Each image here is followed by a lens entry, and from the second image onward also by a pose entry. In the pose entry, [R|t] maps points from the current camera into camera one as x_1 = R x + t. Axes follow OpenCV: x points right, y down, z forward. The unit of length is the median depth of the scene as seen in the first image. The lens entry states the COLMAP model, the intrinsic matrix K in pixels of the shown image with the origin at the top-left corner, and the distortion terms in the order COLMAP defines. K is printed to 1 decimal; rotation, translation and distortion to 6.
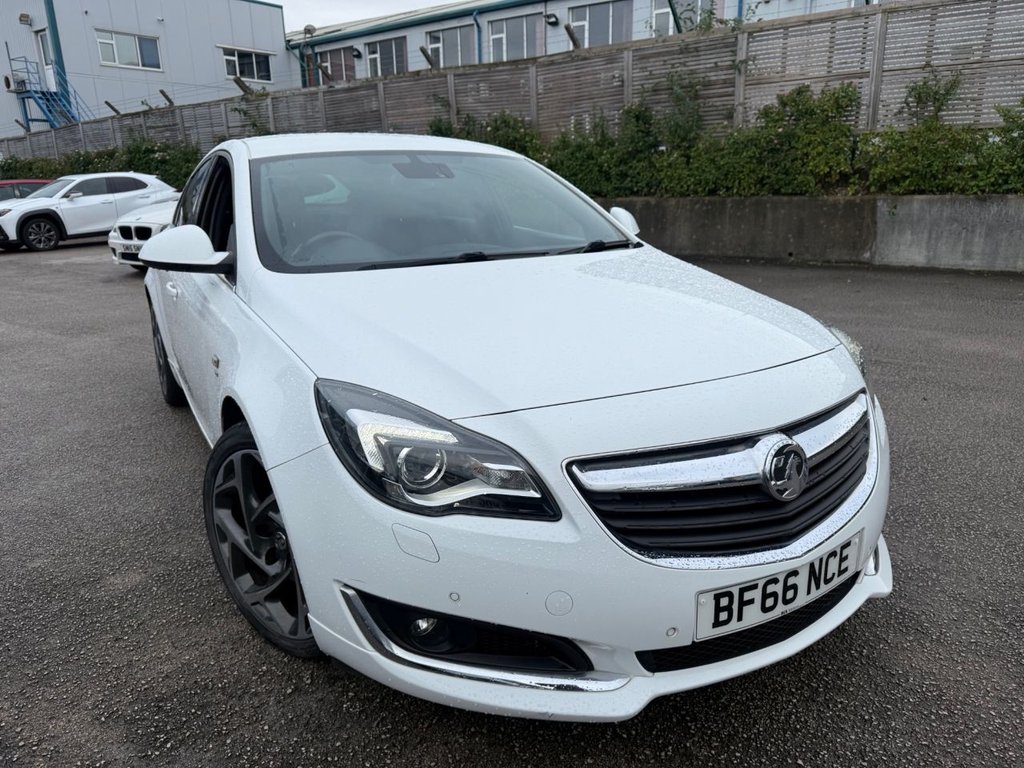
lens RADIAL K [[724.9, 0, 515.7], [0, 724.9, 388.8], [0, 0, 1]] dist [0.027629, -0.035734]
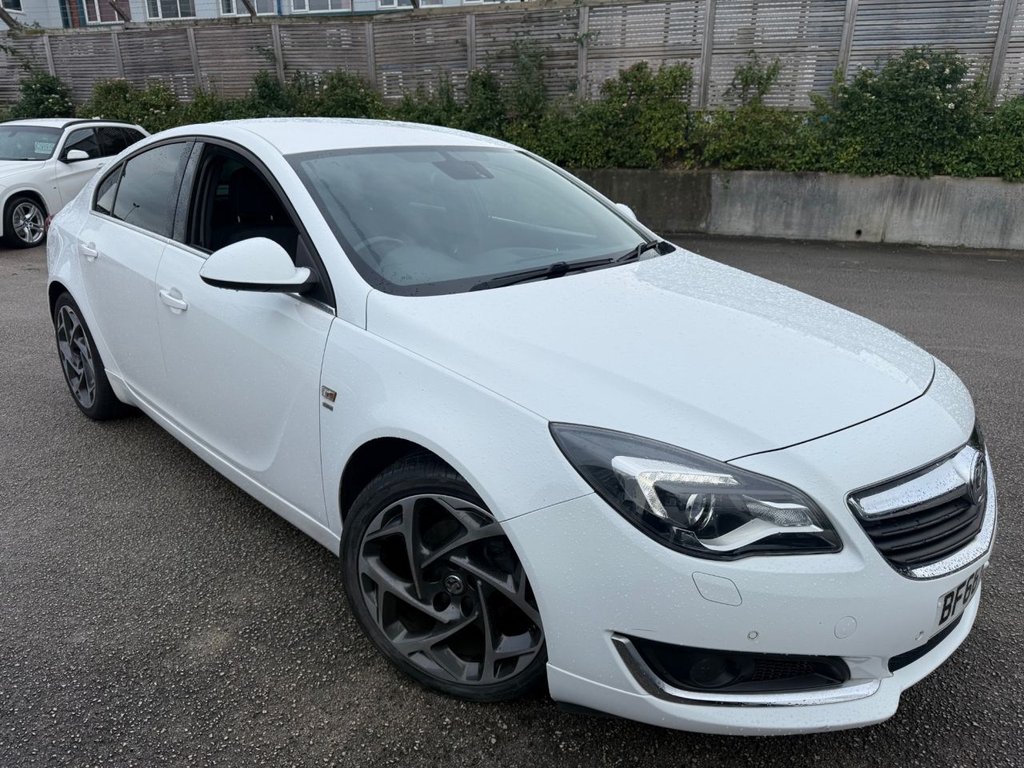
lens RADIAL K [[724.9, 0, 509.1], [0, 724.9, 379.5], [0, 0, 1]] dist [0.027629, -0.035734]
pose [[0.964287, -0.055942, 0.258884, -0.099235], [0.044355, 0.997744, 0.050387, -0.021229], [-0.261119, -0.037105, 0.964593, 0.015806]]
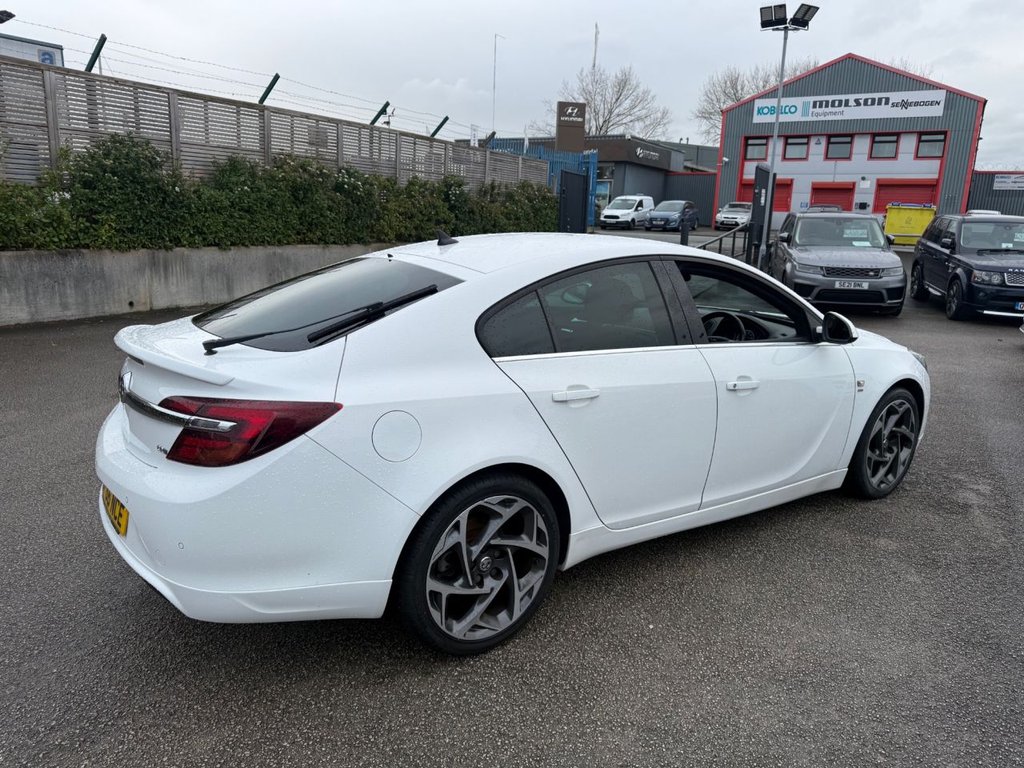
lens RADIAL K [[724.9, 0, 515.7], [0, 724.9, 388.1], [0, 0, 1]] dist [0.027629, -0.035734]
pose [[-0.102689, -0.210536, 0.972178, -0.485791], [0.242535, 0.942548, 0.229738, -0.152510], [-0.964693, 0.259379, -0.045727, 0.440630]]
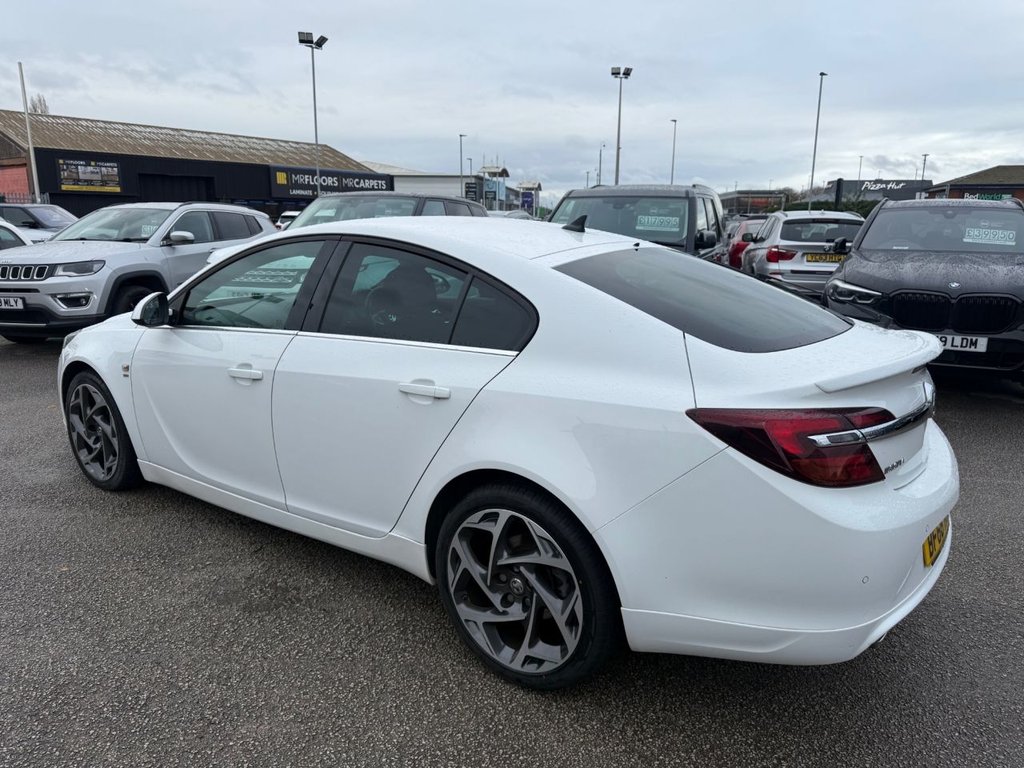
lens RADIAL K [[724.9, 0, 510.8], [0, 724.9, 386.4], [0, 0, 1]] dist [0.027629, -0.035734]
pose [[-0.918352, 0.100295, -0.382845, 0.038755], [-0.096521, 0.881386, 0.462431, -0.231854], [0.383814, 0.461627, -0.799742, 0.720430]]
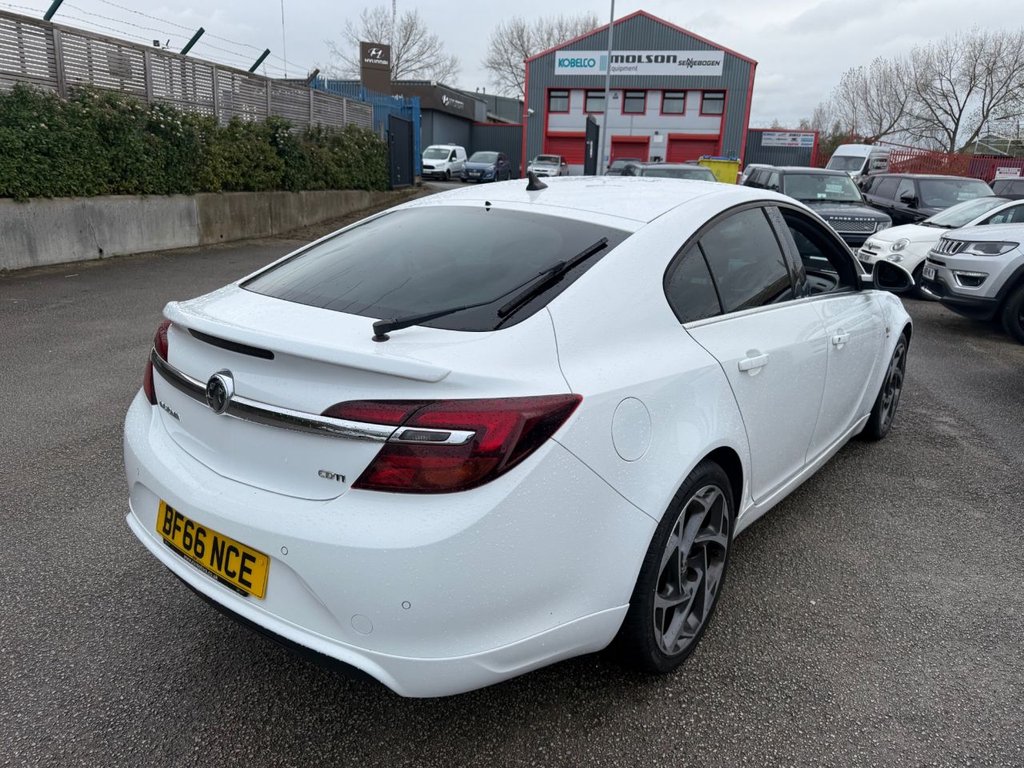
lens RADIAL K [[724.9, 0, 520.0], [0, 724.9, 386.6], [0, 0, 1]] dist [0.027629, -0.035734]
pose [[-0.380113, -0.251081, 0.890209, -0.404392], [0.221922, 0.909580, 0.351304, -0.178430], [-0.897922, 0.331092, -0.290023, 0.558615]]
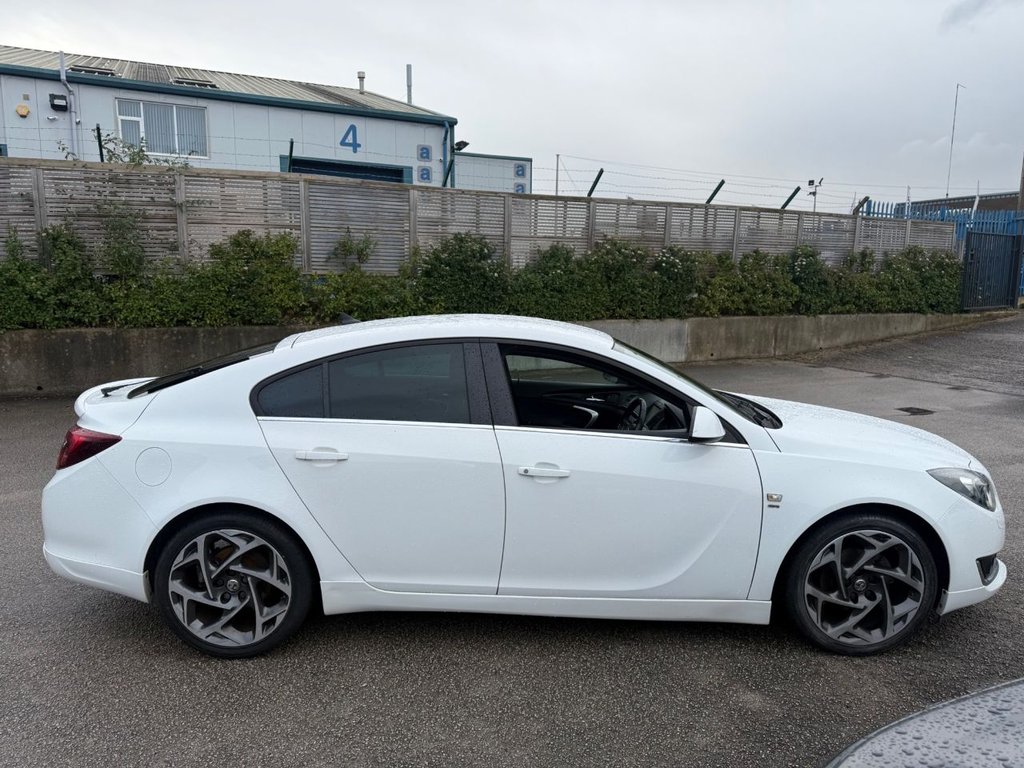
lens RADIAL K [[724.9, 0, 511.9], [0, 724.9, 388.1], [0, 0, 1]] dist [0.027629, -0.035734]
pose [[0.489532, -0.102469, 0.865944, -0.448348], [0.220851, 0.975262, -0.009446, -0.083708], [-0.843554, 0.195869, 0.500052, 0.151034]]
